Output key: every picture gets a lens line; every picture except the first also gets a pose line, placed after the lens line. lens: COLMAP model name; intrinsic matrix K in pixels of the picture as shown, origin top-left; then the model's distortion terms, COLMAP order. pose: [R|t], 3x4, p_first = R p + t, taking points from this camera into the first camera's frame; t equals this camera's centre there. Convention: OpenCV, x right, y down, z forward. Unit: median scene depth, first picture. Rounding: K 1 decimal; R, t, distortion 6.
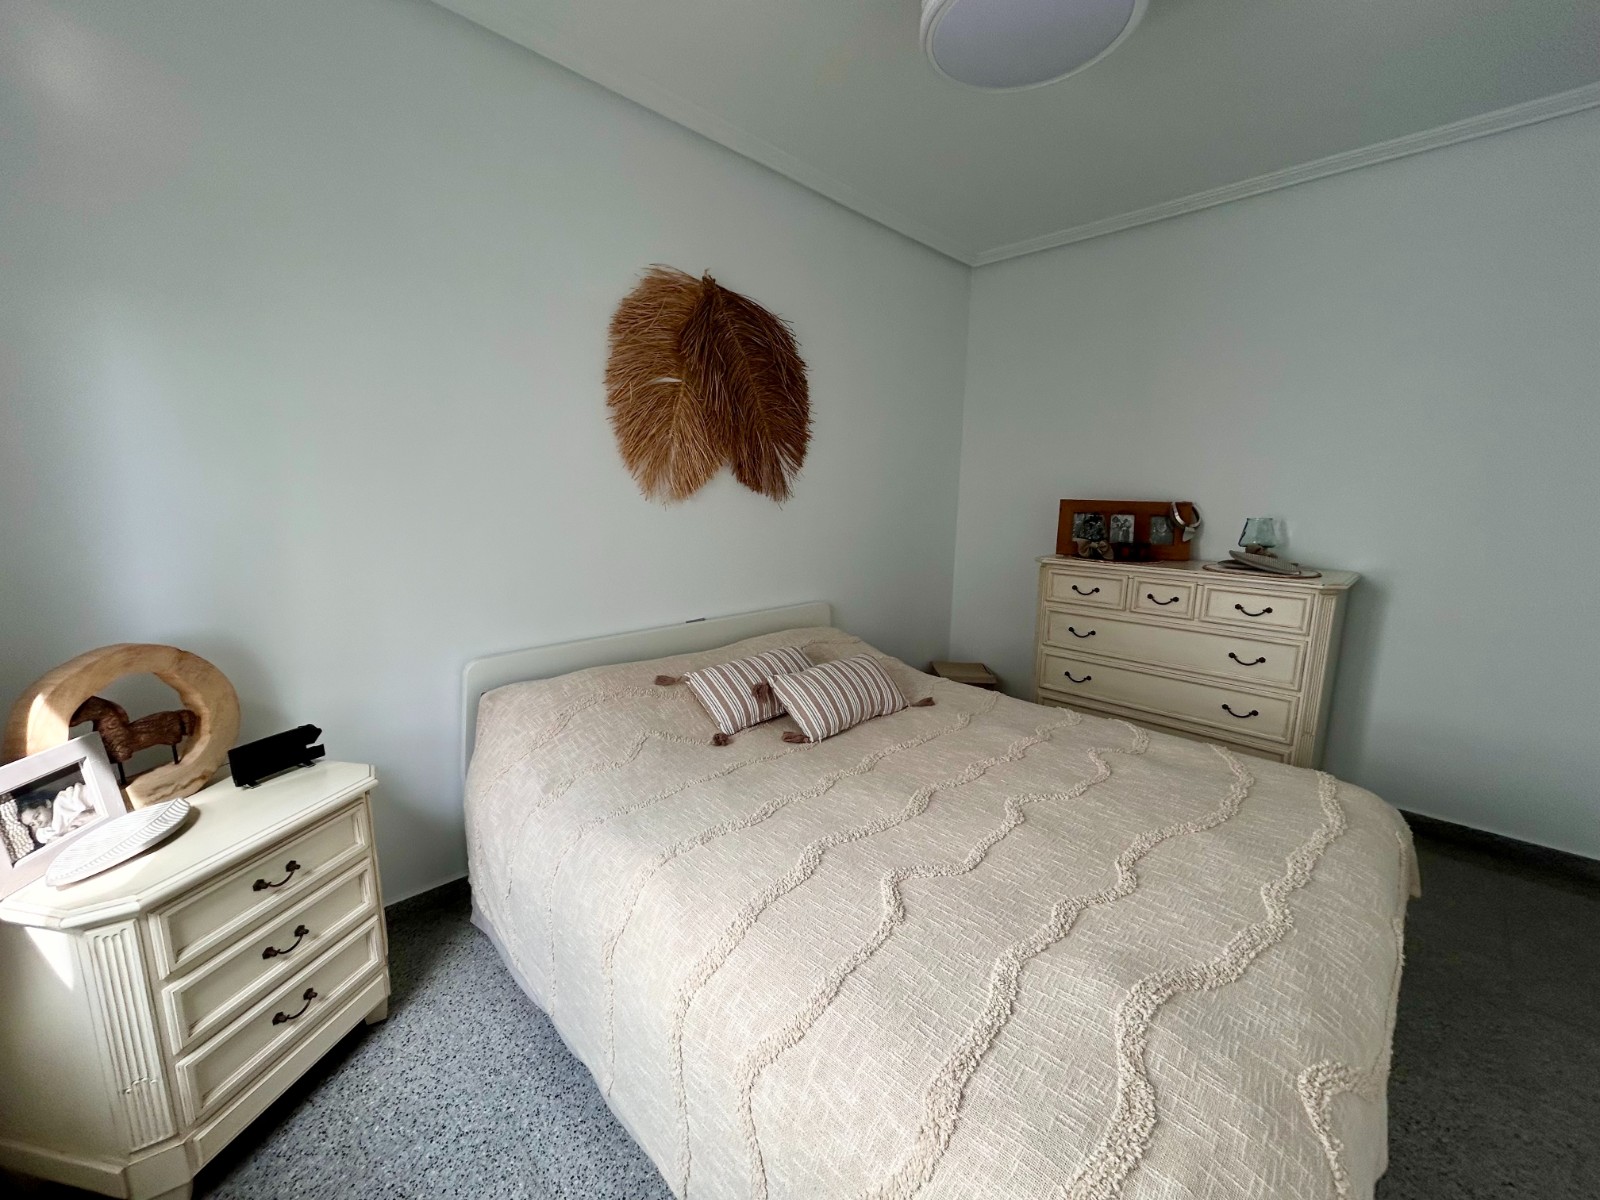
lens RADIAL K [[643.4, 0, 800.0], [0, 643.4, 596.2], [0, 0, 1]] dist [-0.004179, 0.000629]
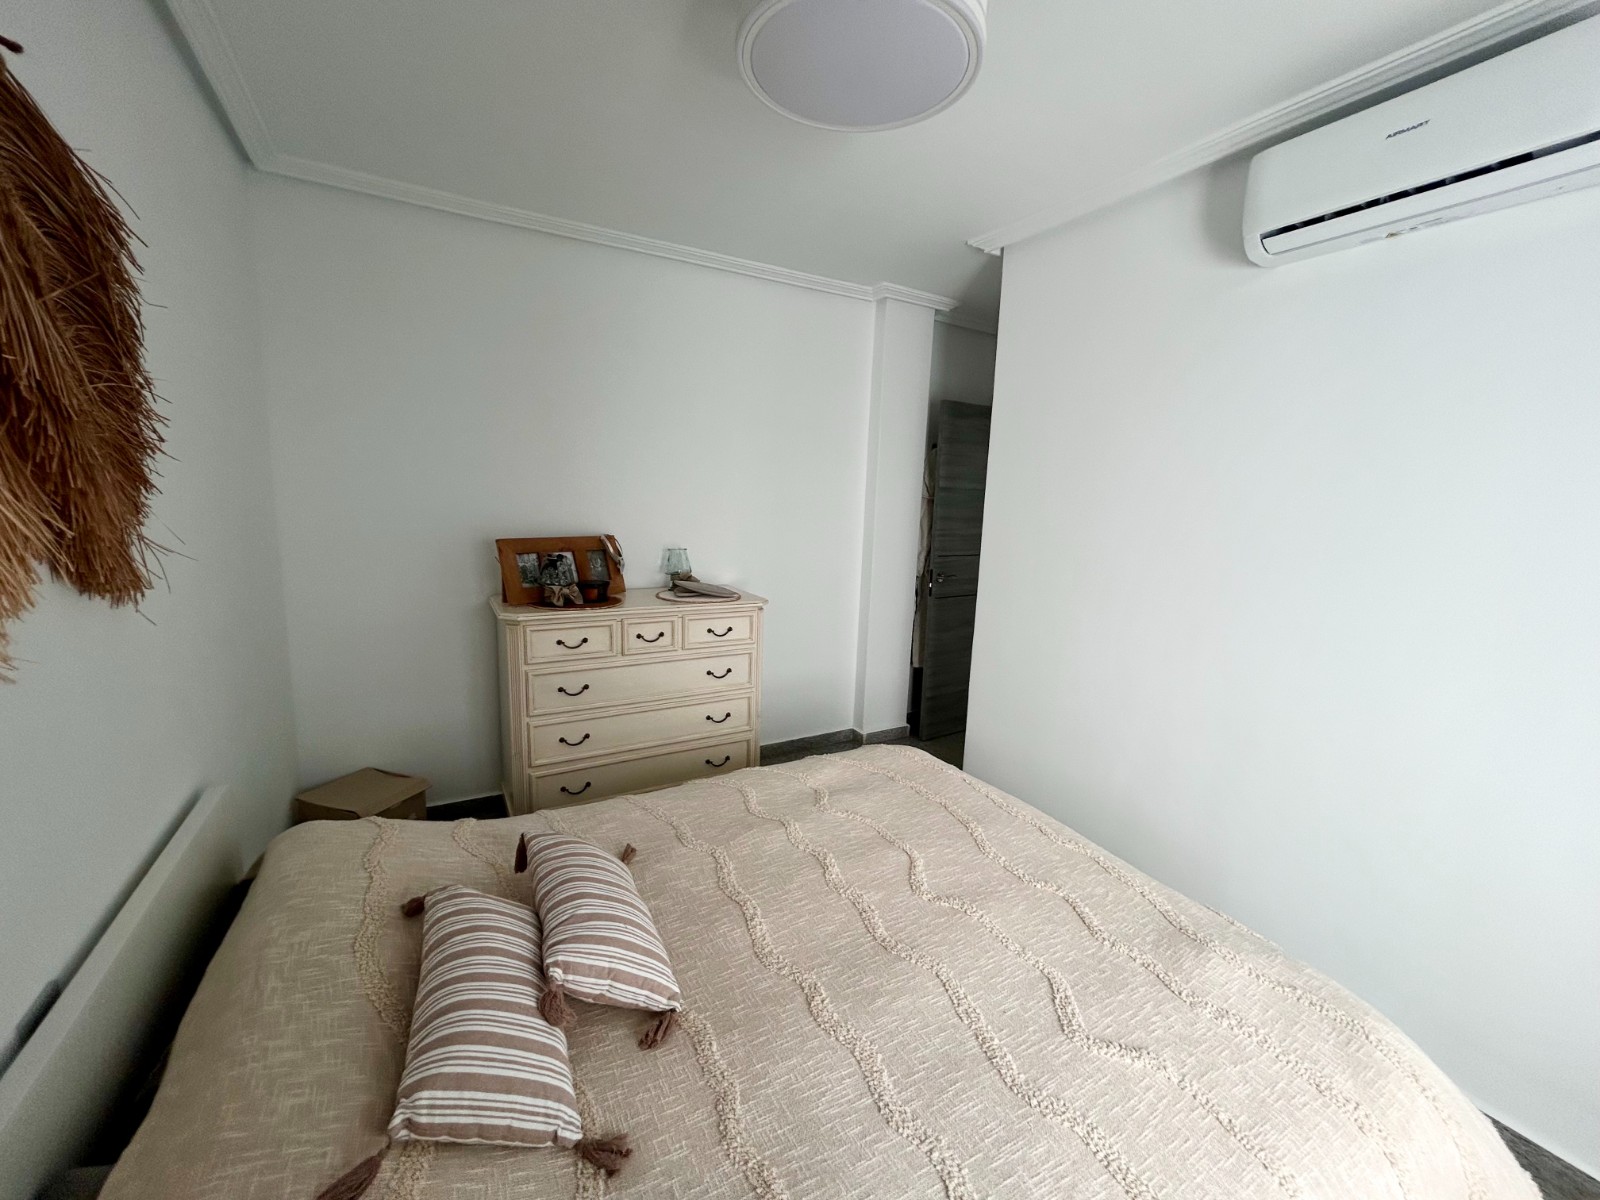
lens RADIAL K [[633.4, 0, 797.0], [0, 633.4, 597.2], [0, 0, 1]] dist [-0.009096, 0.002935]
pose [[0.259263, -0.159268, 0.952584, -0.305762], [0.126330, 0.983428, 0.130042, -0.150027], [-0.957509, 0.086625, 0.275087, 0.470606]]
